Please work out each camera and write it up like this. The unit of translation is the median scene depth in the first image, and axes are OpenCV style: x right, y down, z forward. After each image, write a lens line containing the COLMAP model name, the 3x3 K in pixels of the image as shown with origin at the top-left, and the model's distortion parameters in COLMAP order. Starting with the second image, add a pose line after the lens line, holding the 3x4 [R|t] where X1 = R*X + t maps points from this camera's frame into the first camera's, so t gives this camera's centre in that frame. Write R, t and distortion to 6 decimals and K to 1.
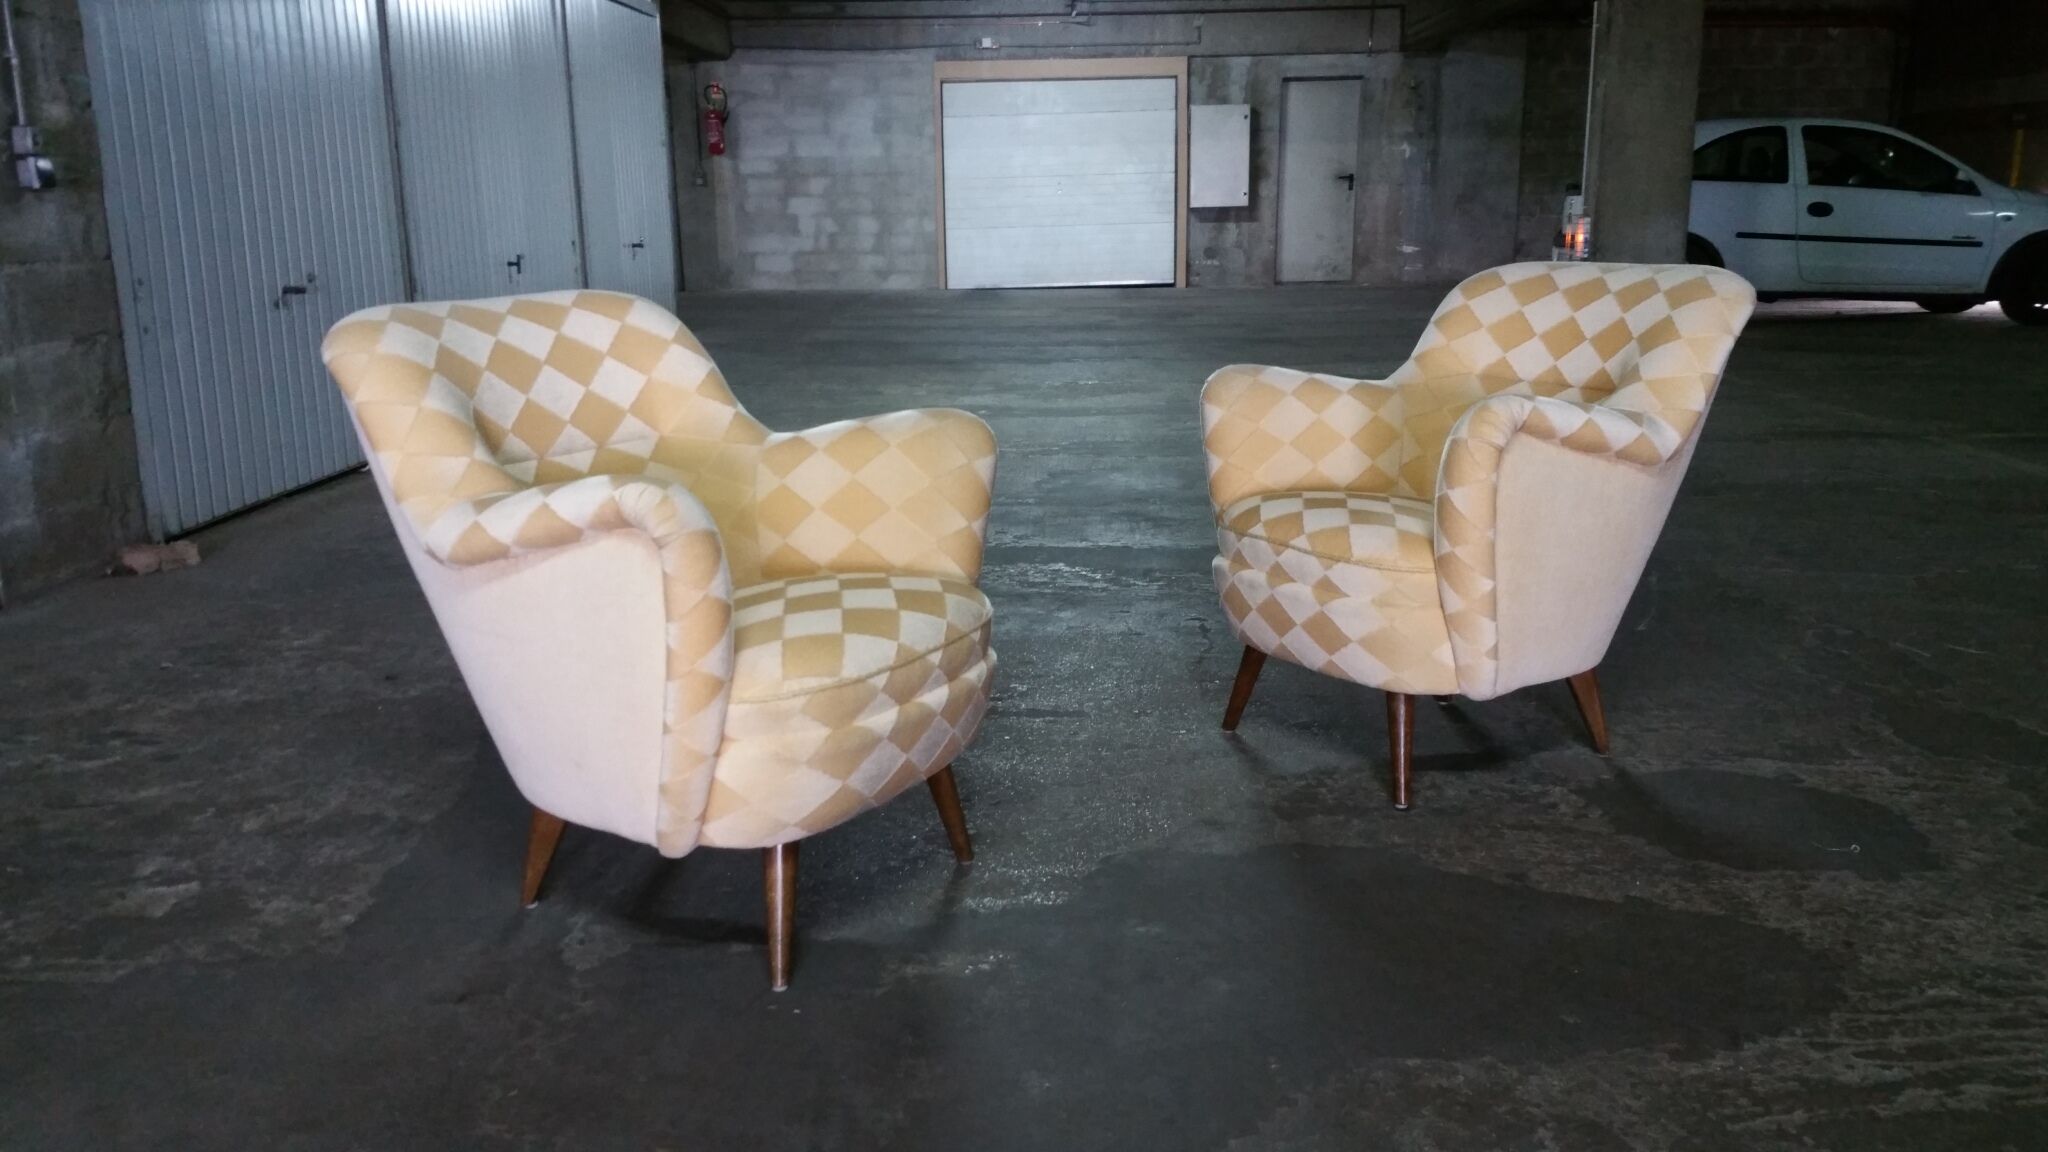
lens RADIAL K [[1706.9, 0, 1067.4], [0, 1706.9, 632.8], [0, 0, 1]] dist [0.117069, -0.219613]
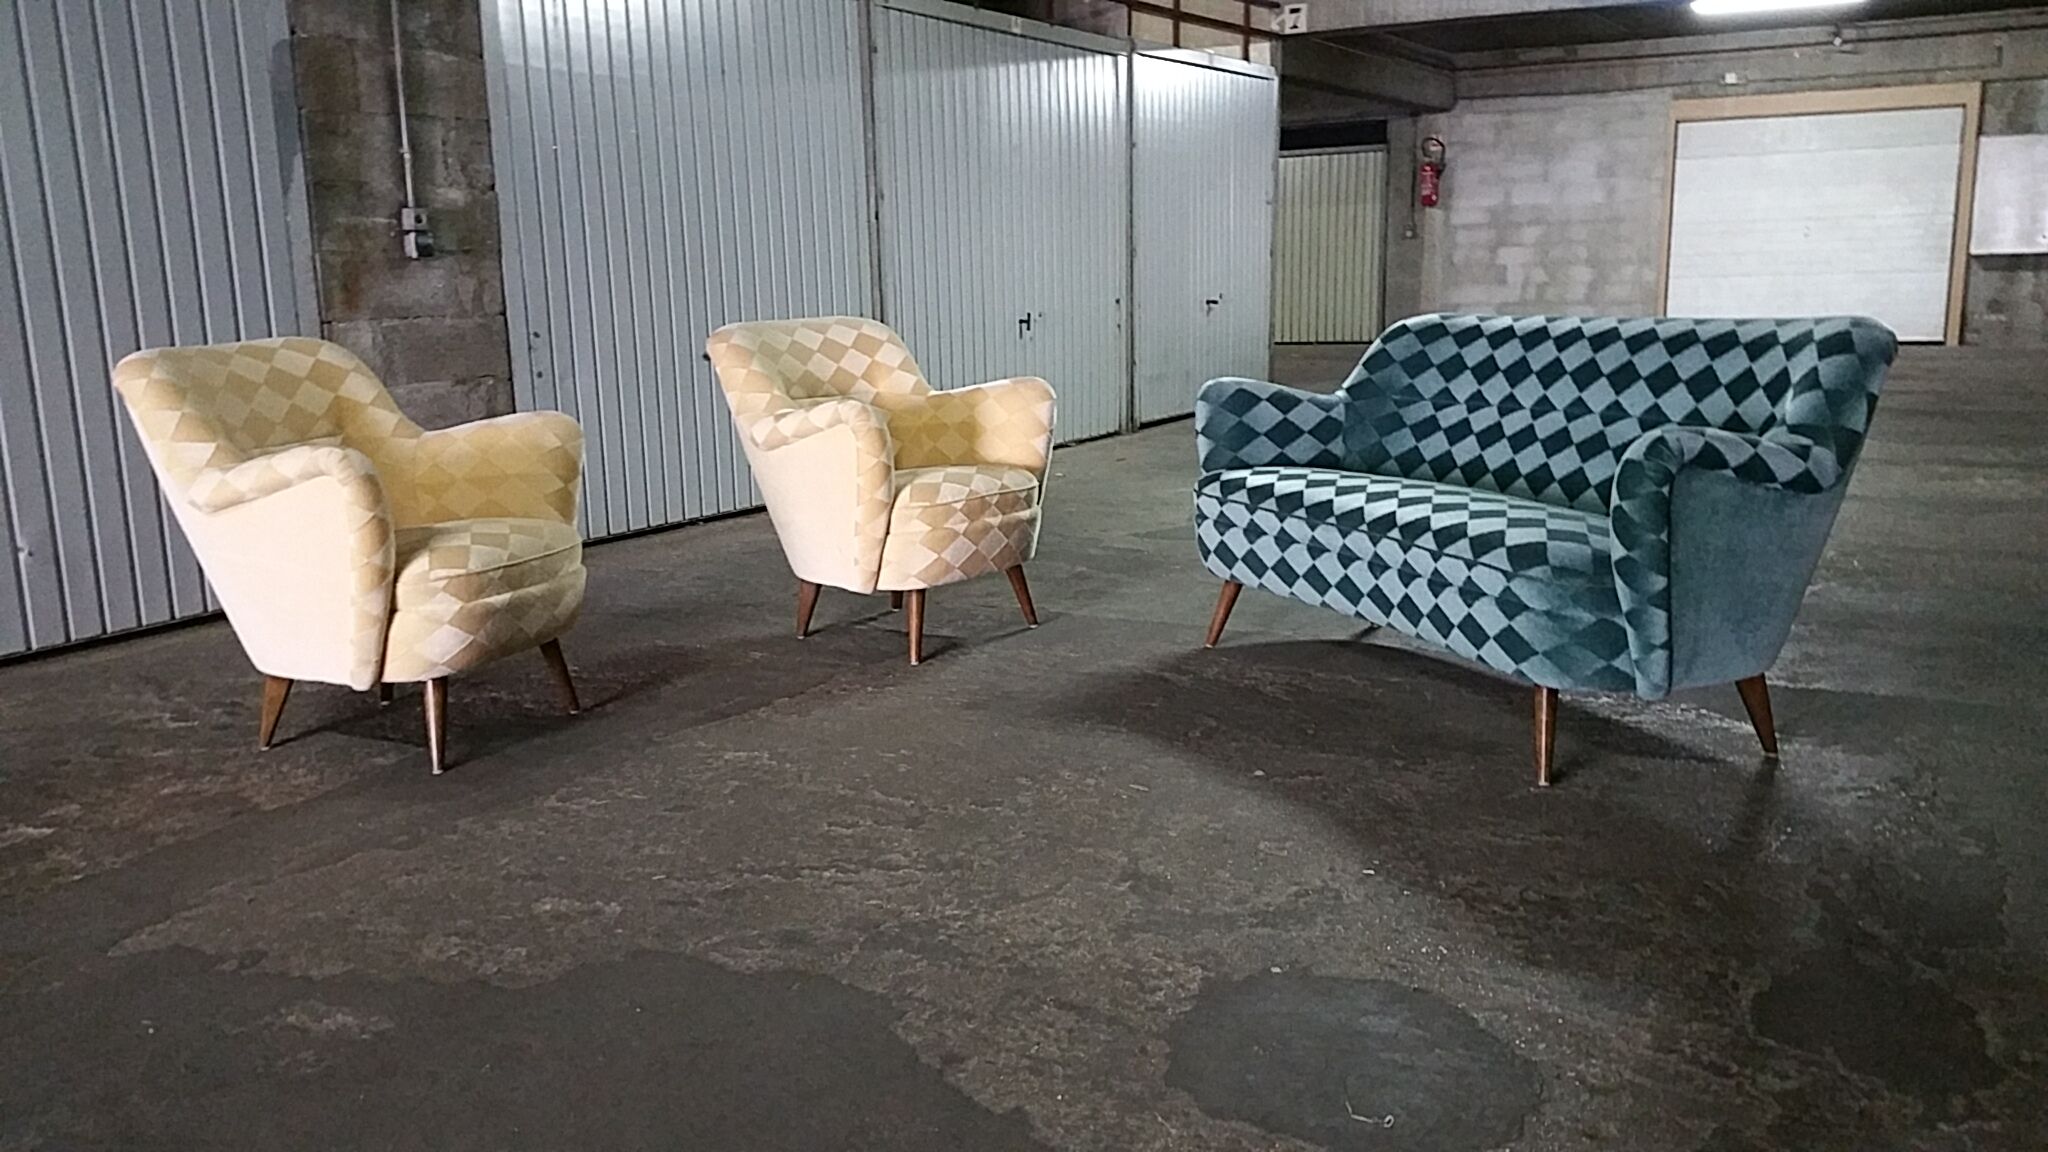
lens RADIAL K [[1725.7, 0, 1024.0], [0, 1725.7, 576.0], [0, 0, 1]] dist [0.141558, -0.324666]
pose [[0.868742, 0.084651, -0.487976, 0.100832], [-0.113444, 0.993101, -0.029687, -0.011031], [0.482097, 0.081149, 0.872352, 0.034370]]
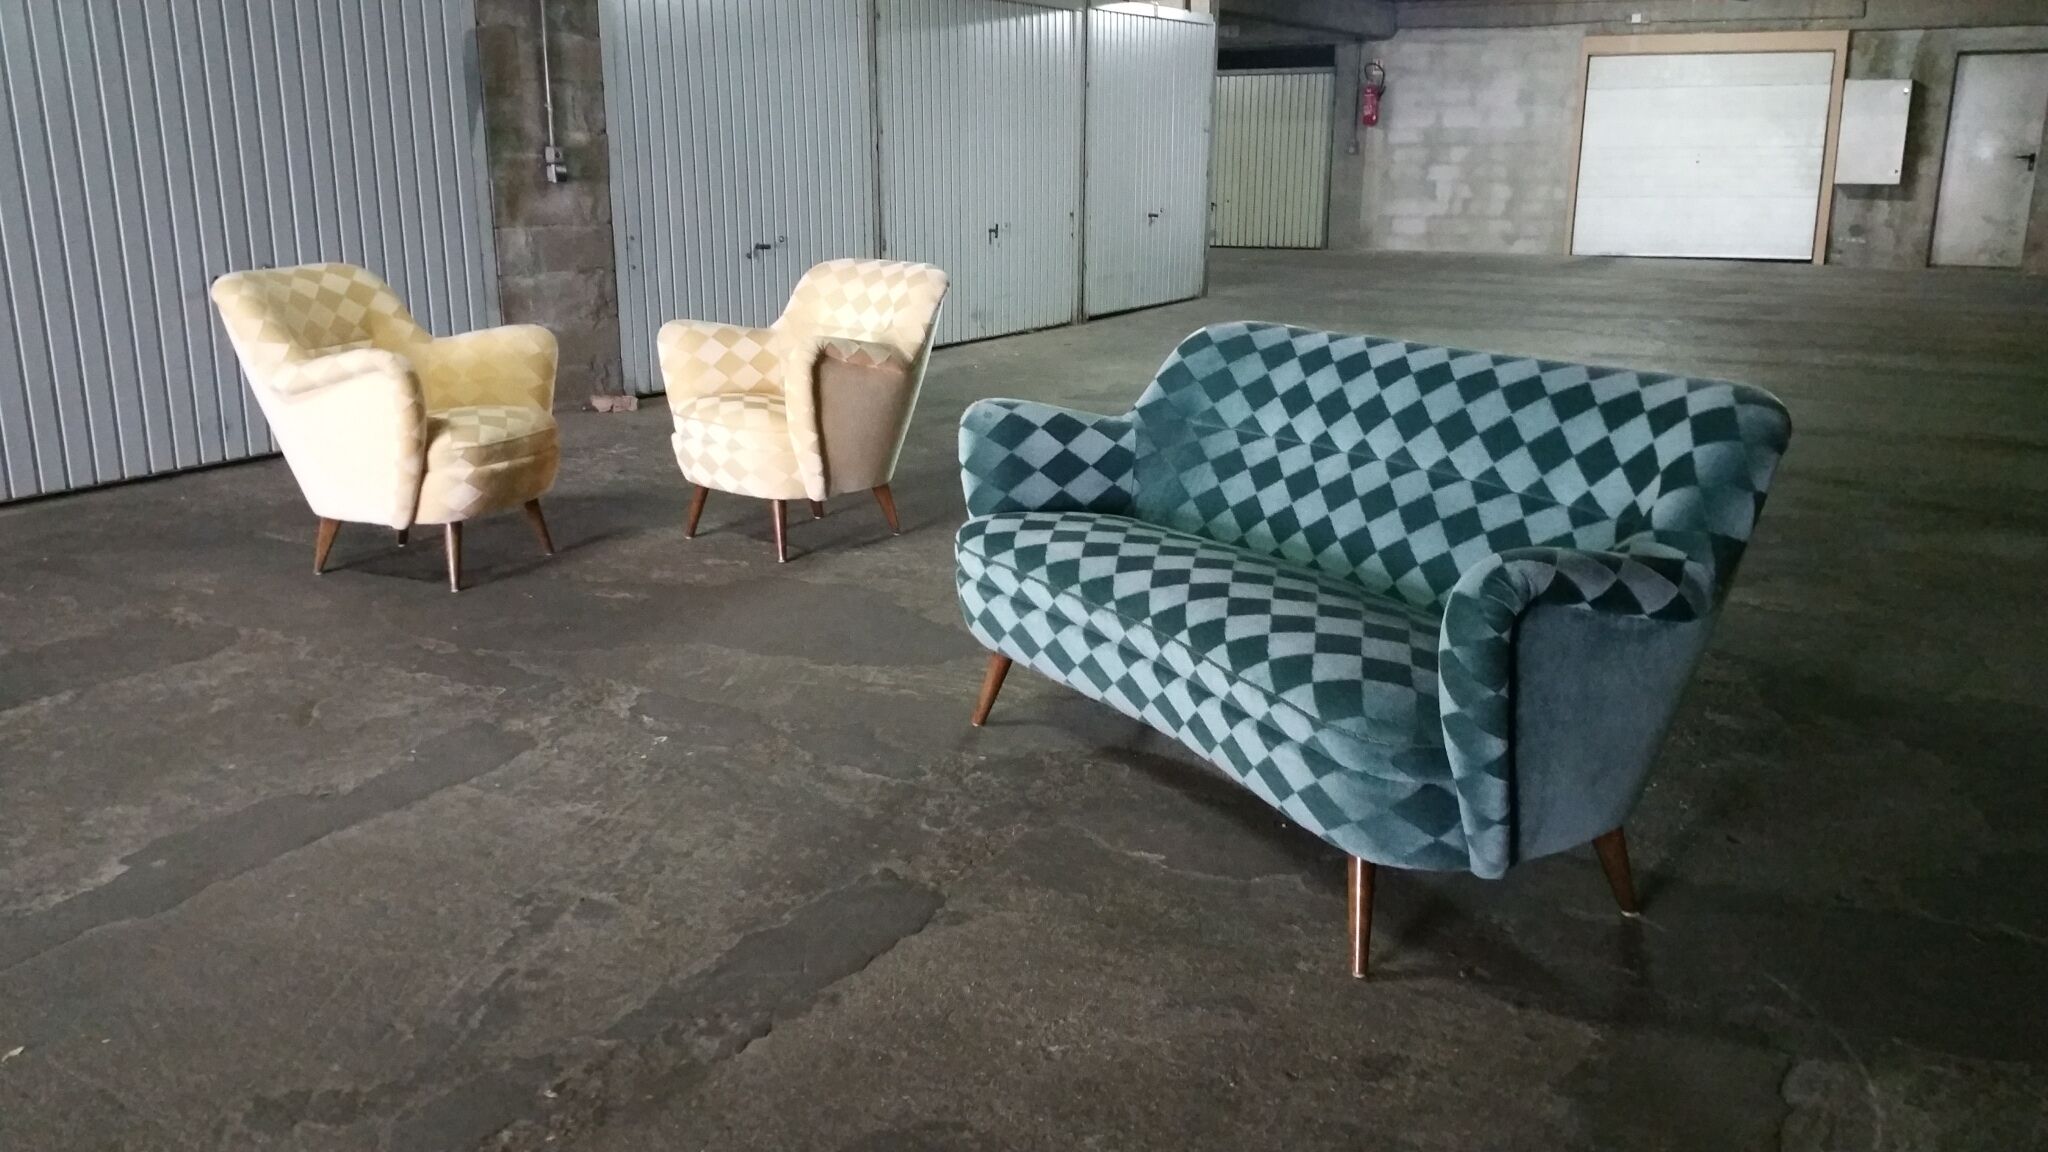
lens RADIAL K [[1764.5, 0, 1036.7], [0, 1764.5, 578.3], [0, 0, 1]] dist [0.134321, -0.295706]
pose [[0.874168, 0.132736, -0.467131, 0.179159], [-0.136055, 0.990339, 0.026800, 0.005902], [0.466176, 0.040128, 0.883782, -0.087171]]
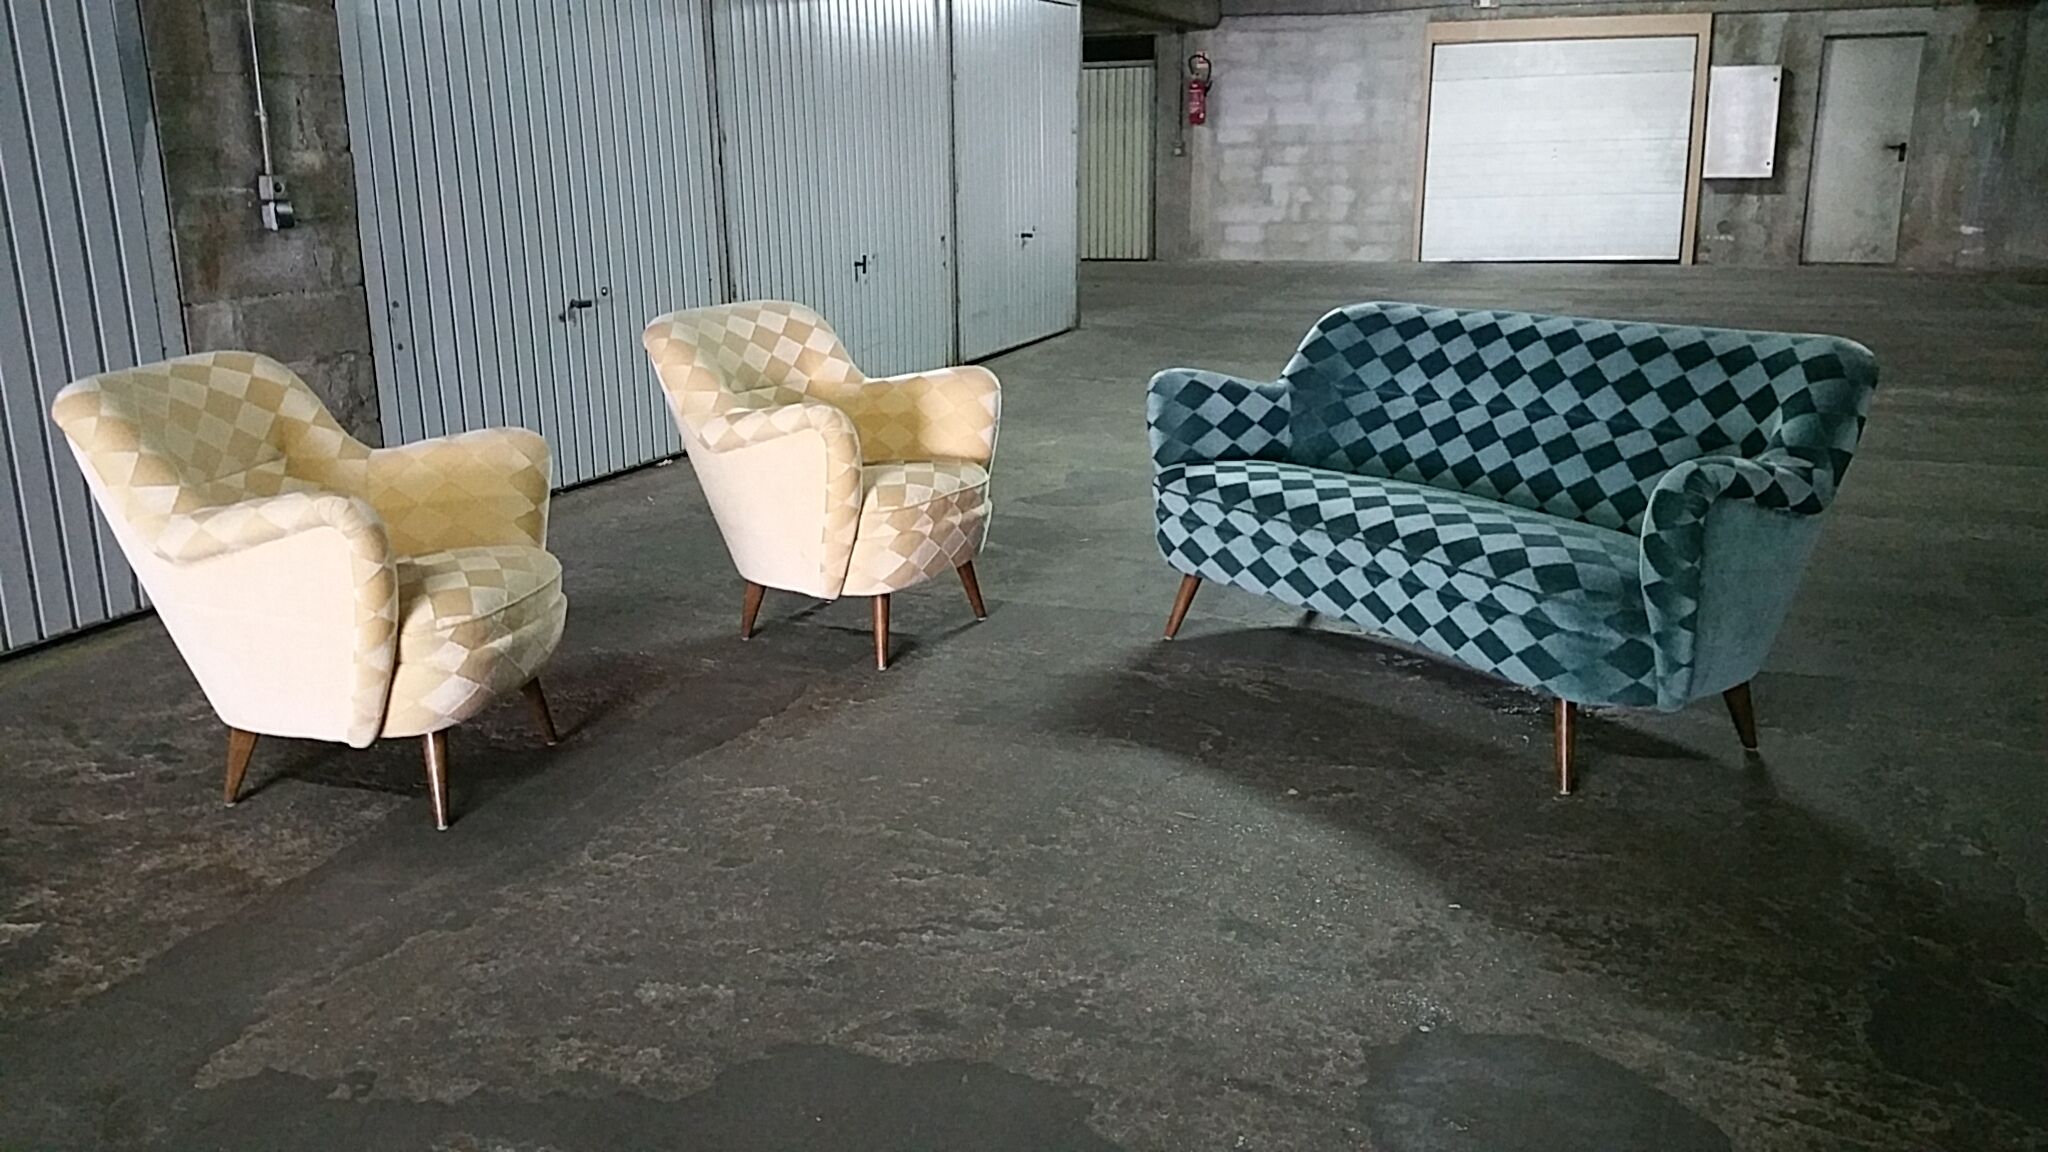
lens RADIAL K [[1725.7, 0, 1024.0], [0, 1725.7, 576.0], [0, 0, 1]] dist [0.141558, -0.324666]
pose [[0.936902, 0.086961, -0.338603, 0.067588], [-0.087214, 0.996084, 0.014499, -0.022385], [0.338538, 0.015946, 0.940818, 0.021299]]
